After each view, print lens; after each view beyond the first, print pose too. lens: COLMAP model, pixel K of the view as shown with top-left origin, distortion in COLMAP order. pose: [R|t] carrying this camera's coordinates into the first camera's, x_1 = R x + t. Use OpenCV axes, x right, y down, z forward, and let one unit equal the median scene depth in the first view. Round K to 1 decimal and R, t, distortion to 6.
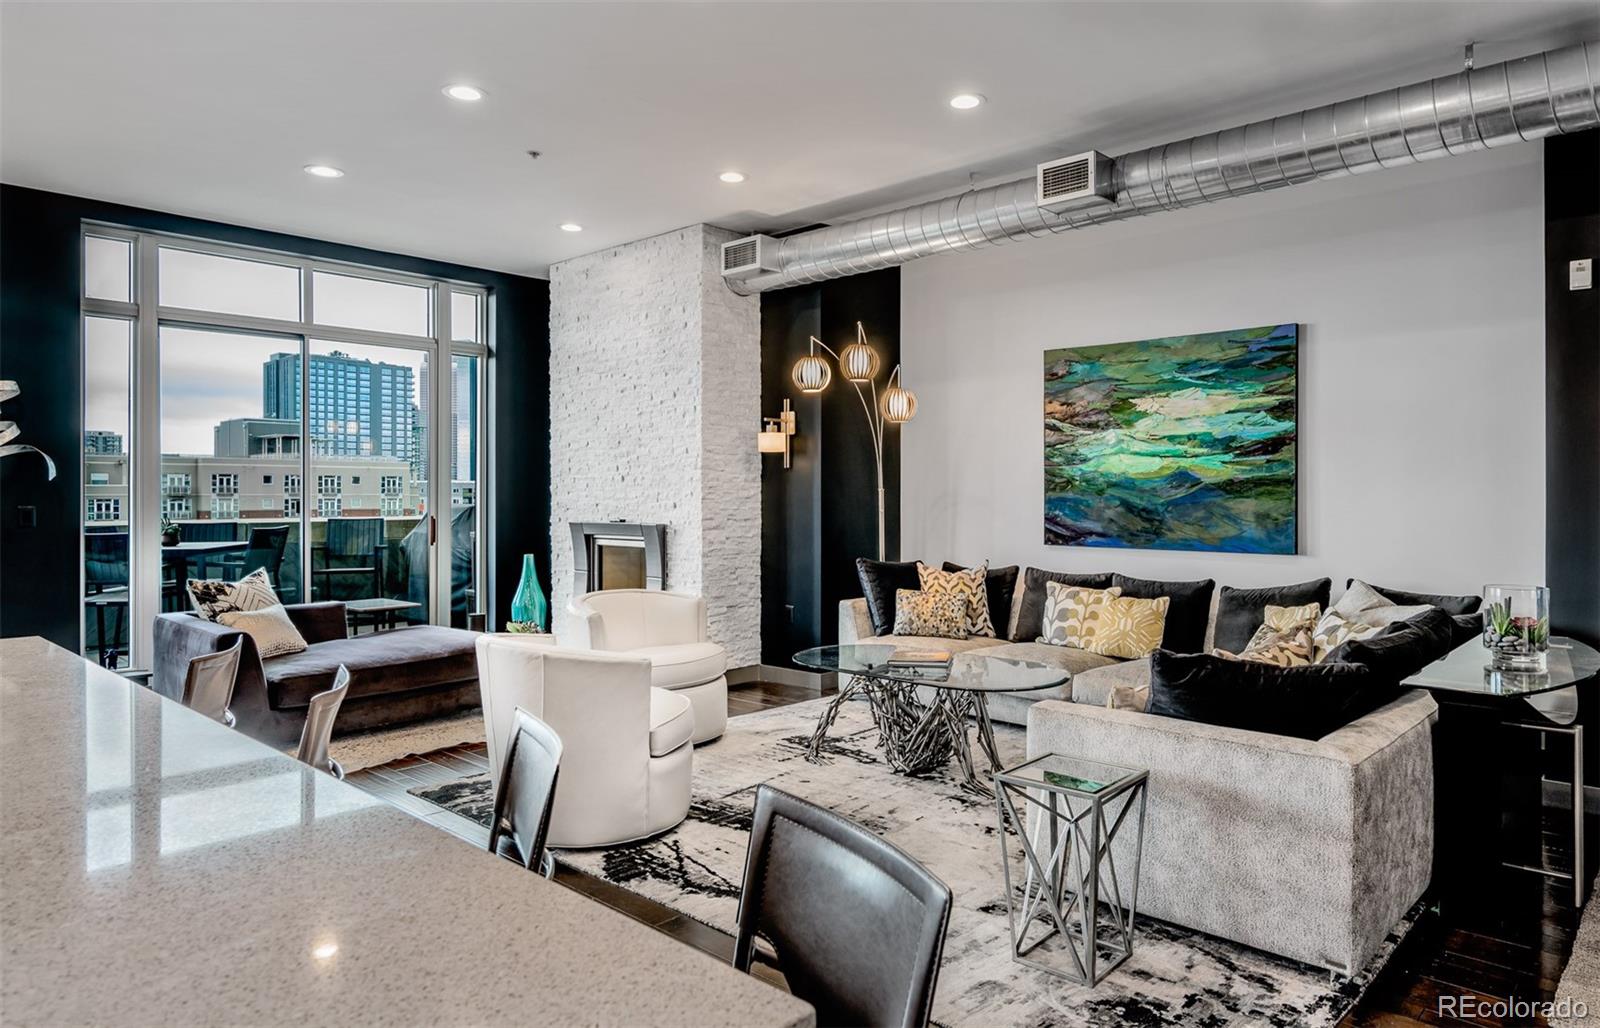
lens RADIAL K [[986.6, 0, 873.3], [0, 986.6, 498.9], [0, 0, 1]] dist [-0.000727, -0.000540]
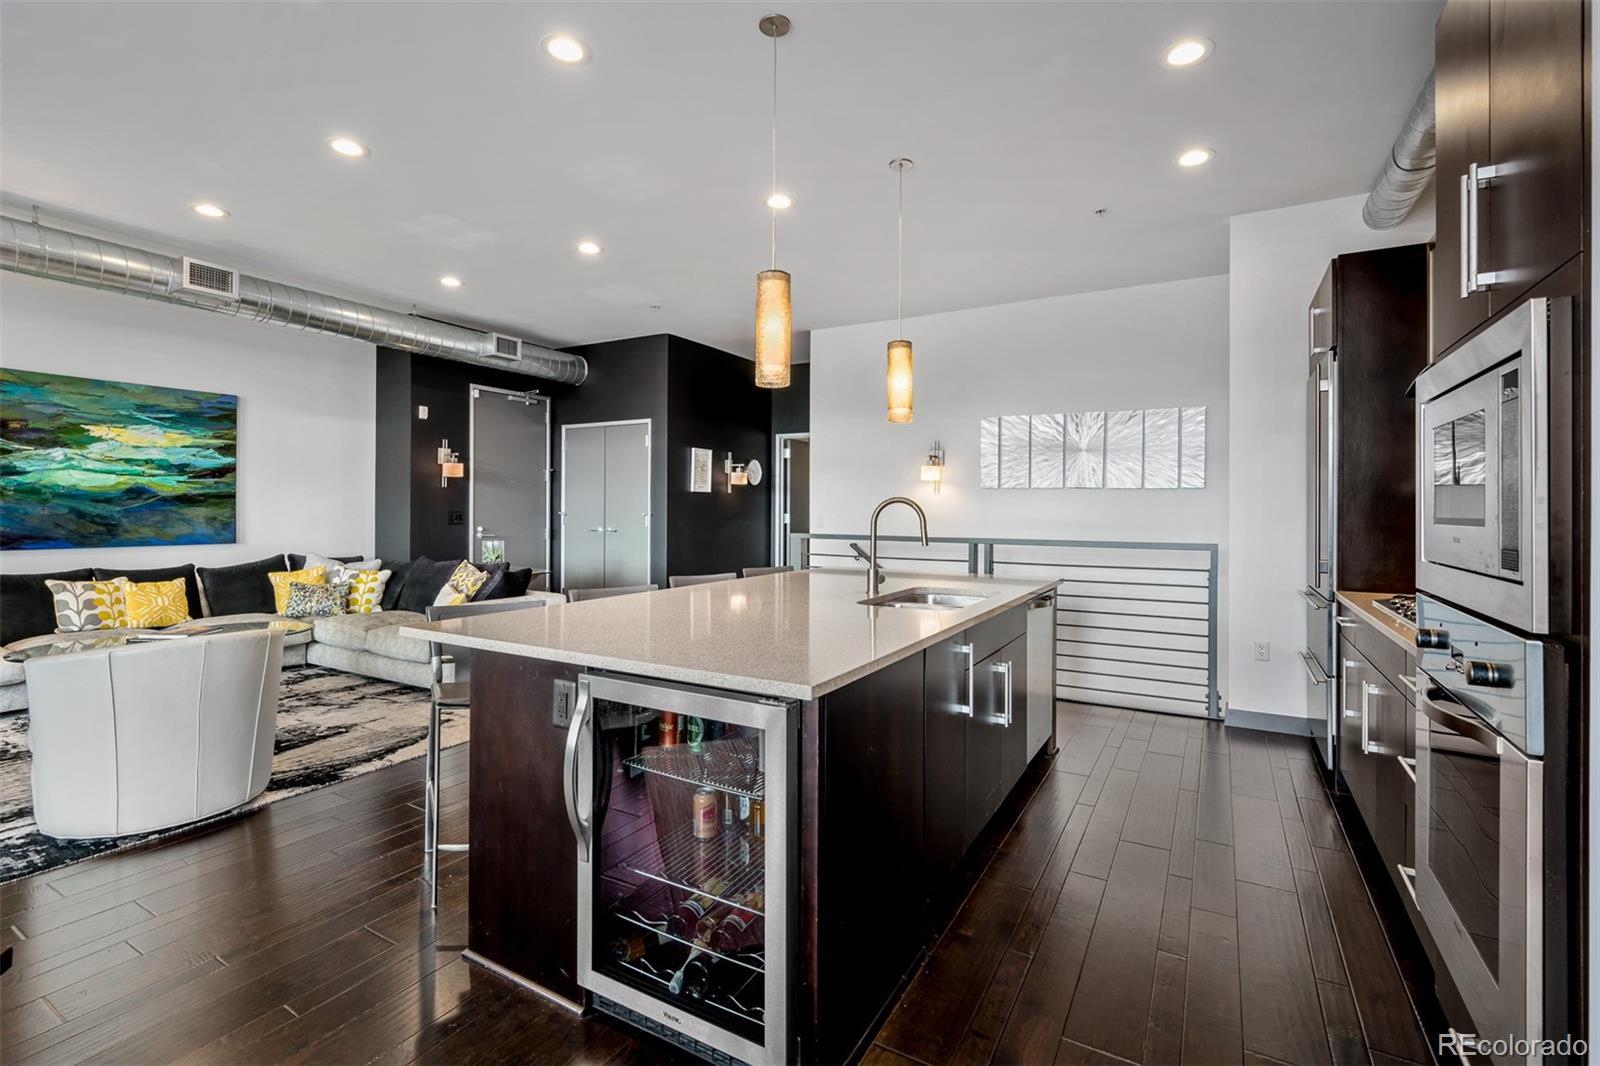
lens RADIAL K [[723.3, 0, 791.1], [0, 723.3, 508.9], [0, 0, 1]] dist [0.001401, -0.000216]
pose [[-0.183814, -0.001035, 0.982960, -0.813214], [-0.000262, 0.999999, 0.001004, 0.000732], [-0.982961, -0.000073, -0.183815, 0.323884]]
